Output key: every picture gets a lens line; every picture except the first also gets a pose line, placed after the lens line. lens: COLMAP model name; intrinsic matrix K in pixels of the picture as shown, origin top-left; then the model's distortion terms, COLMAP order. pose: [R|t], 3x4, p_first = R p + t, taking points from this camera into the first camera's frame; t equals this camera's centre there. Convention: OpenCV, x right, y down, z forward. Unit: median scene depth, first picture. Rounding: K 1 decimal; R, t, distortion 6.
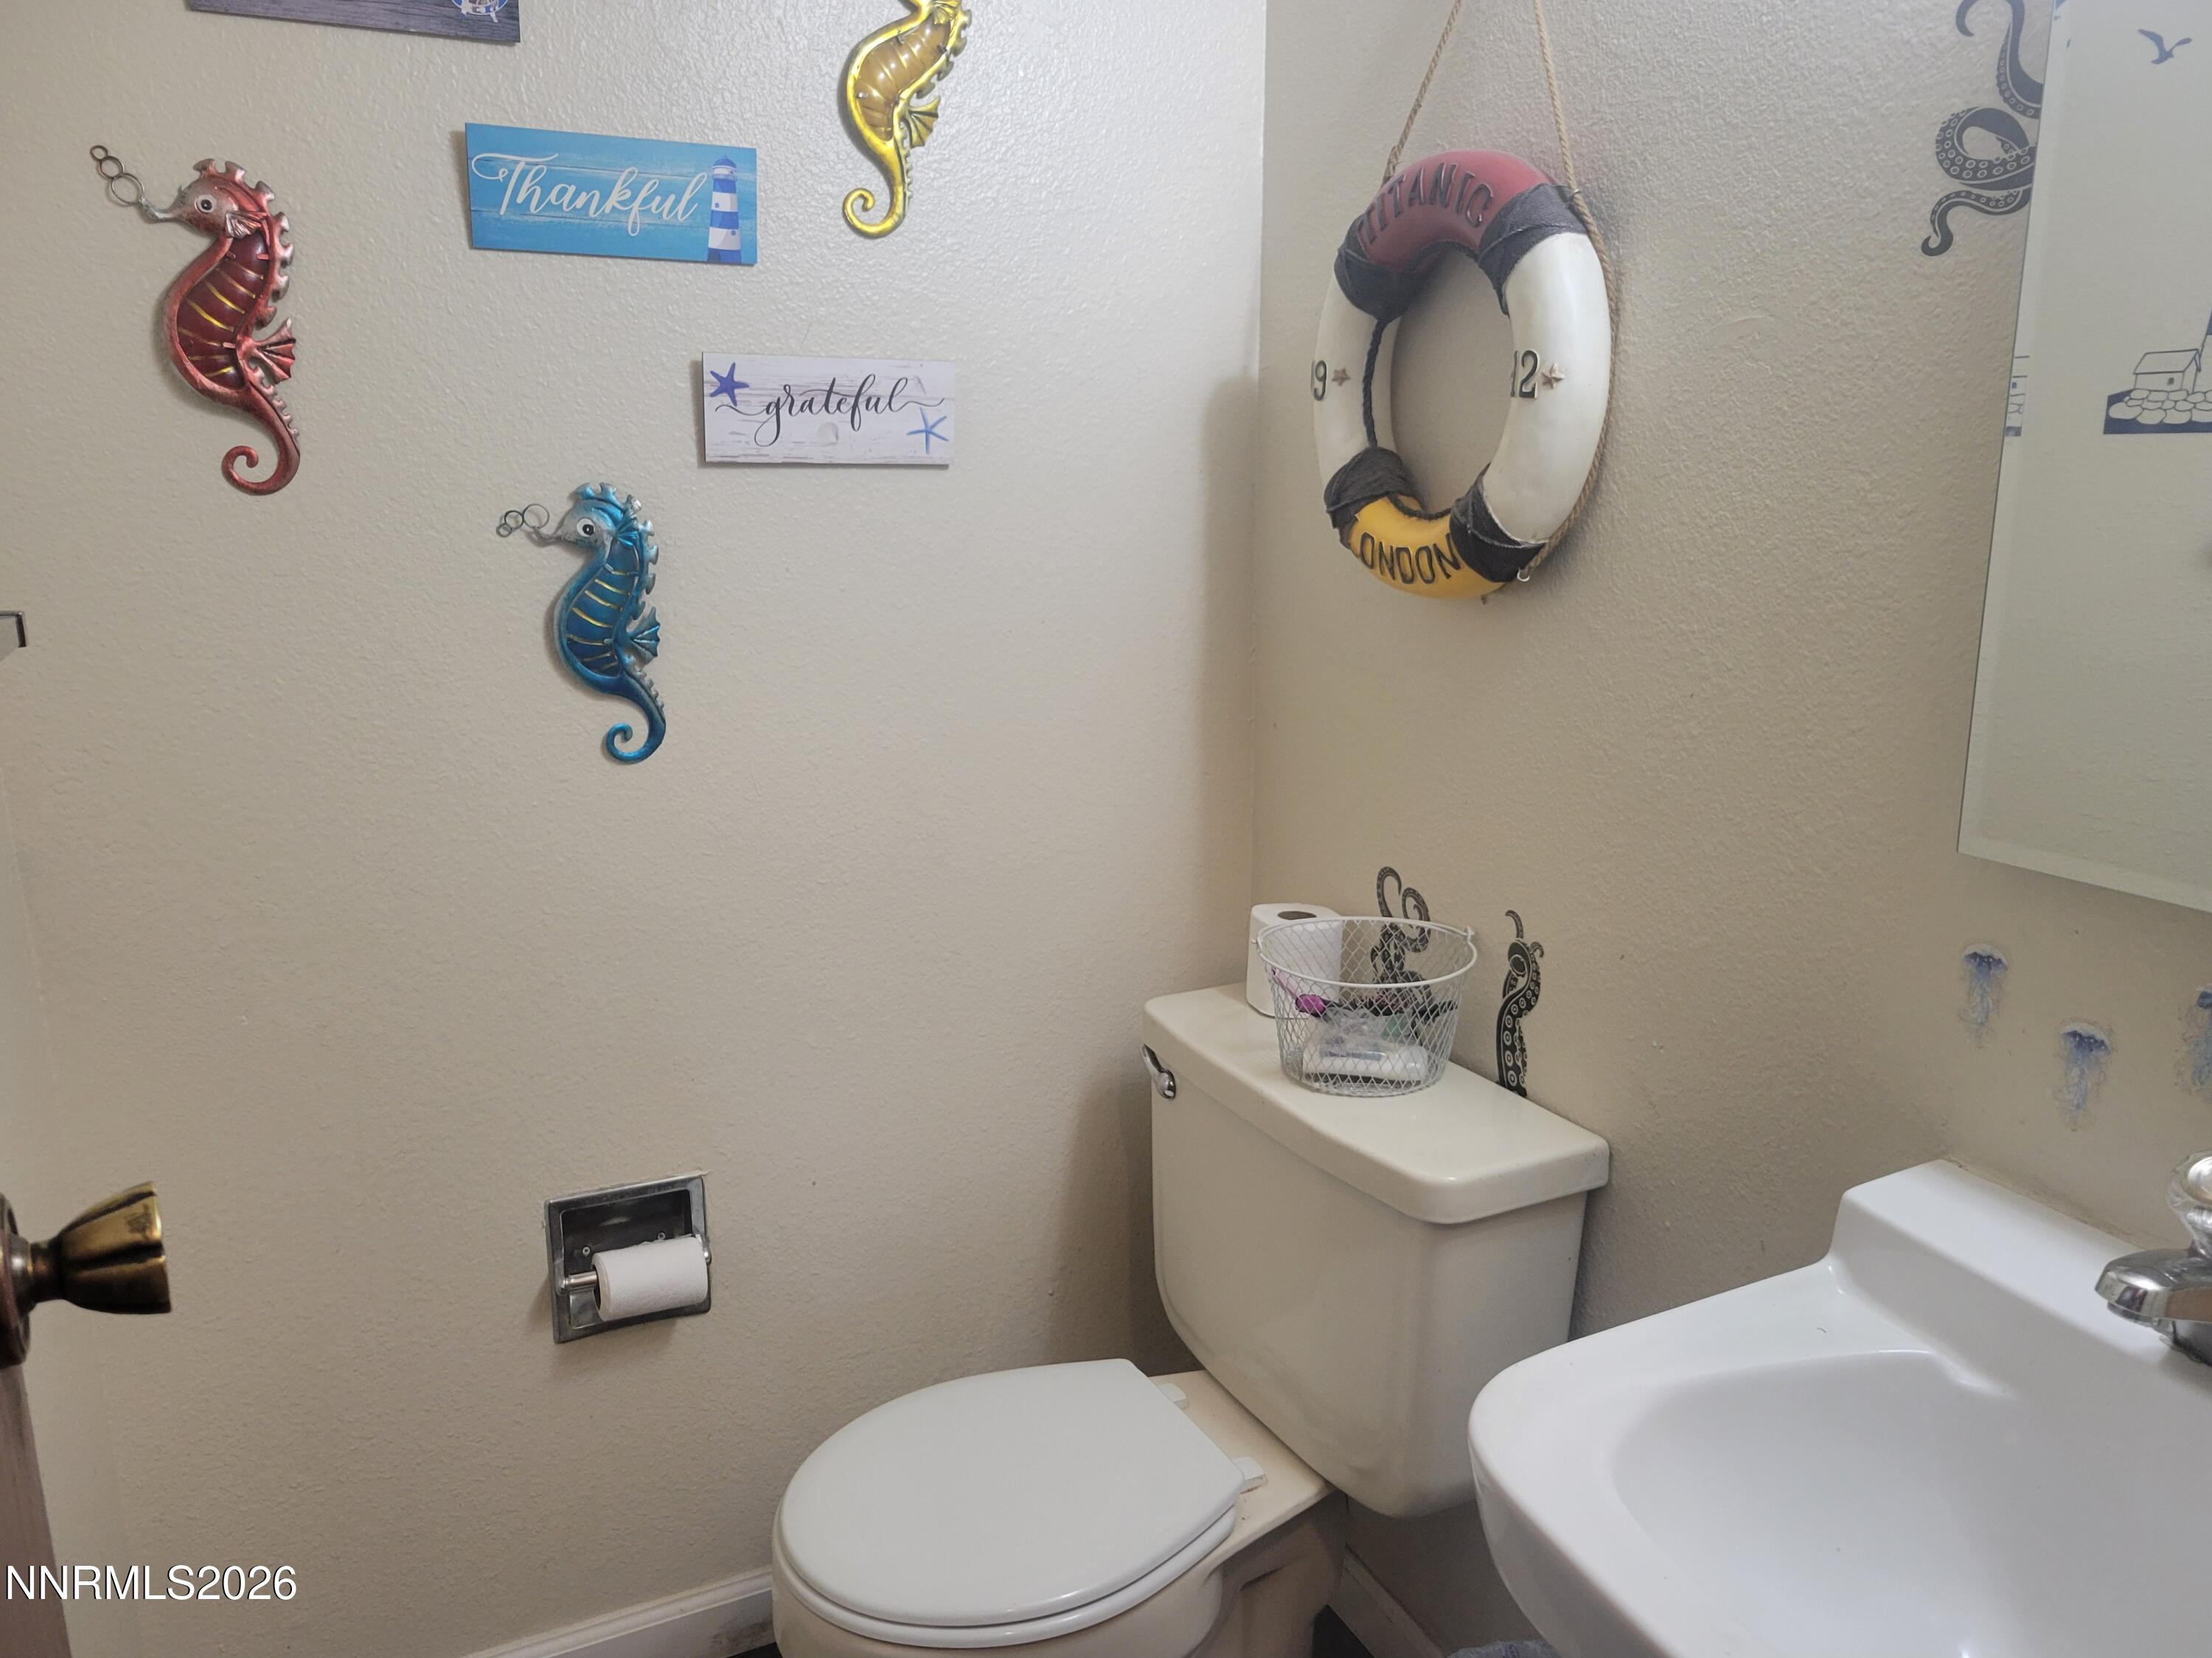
lens RADIAL K [[1667.5, 0, 1106.0], [0, 1667.5, 829.0], [0, 0, 1]] dist [0.044502, -0.028081]
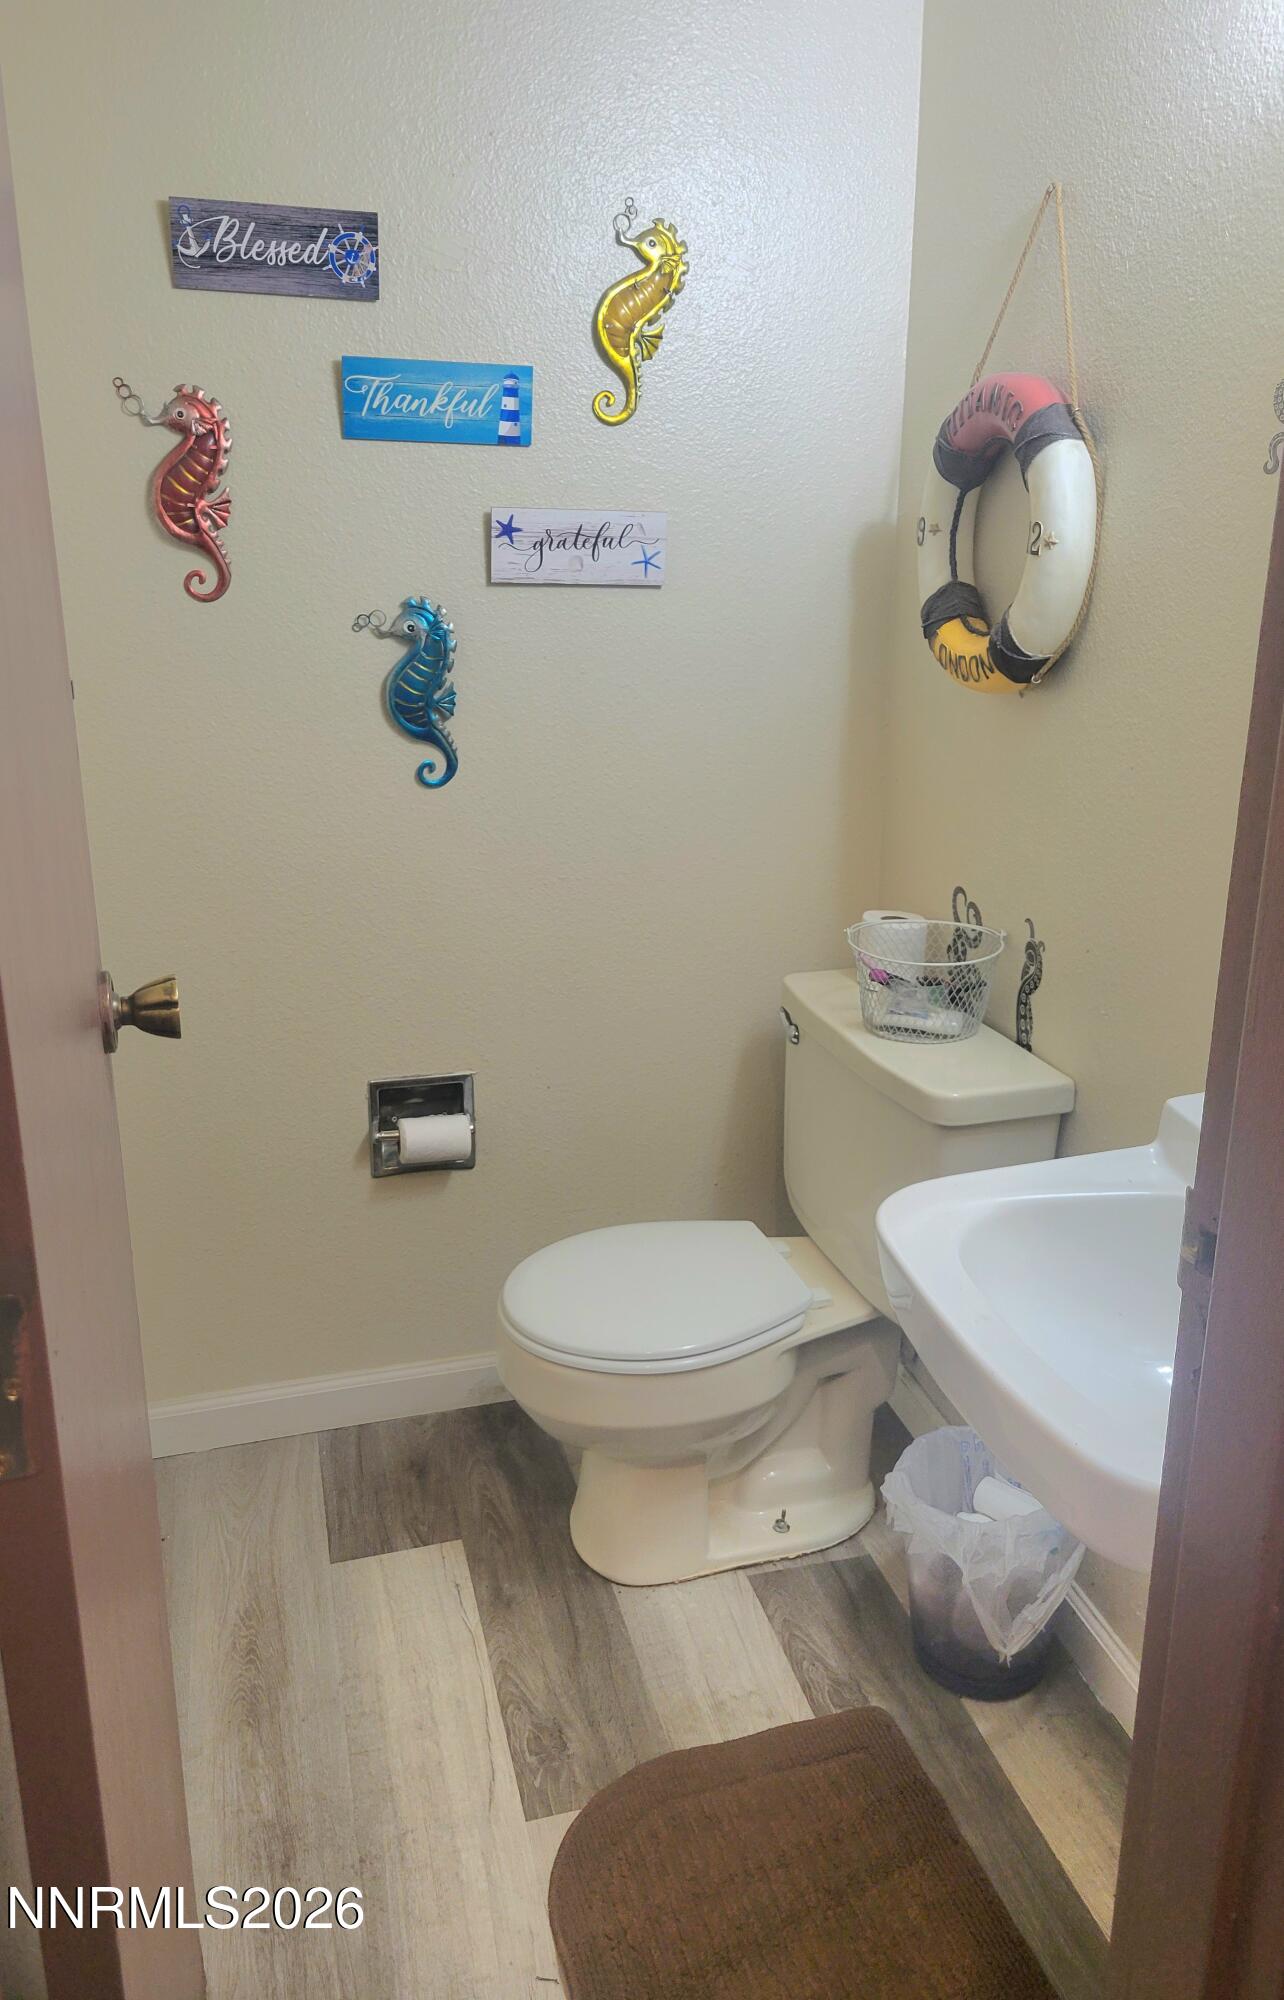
lens RADIAL K [[1438.7, 0, 648.5], [0, 1438.7, 928.4], [0, 0, 1]] dist [0.038952, 0.001517]
pose [[0.985222, 0.057477, -0.161351, 0.123561], [-0.050591, 0.997638, 0.046470, 0.016902], [0.163641, -0.037620, 0.985802, -0.241880]]
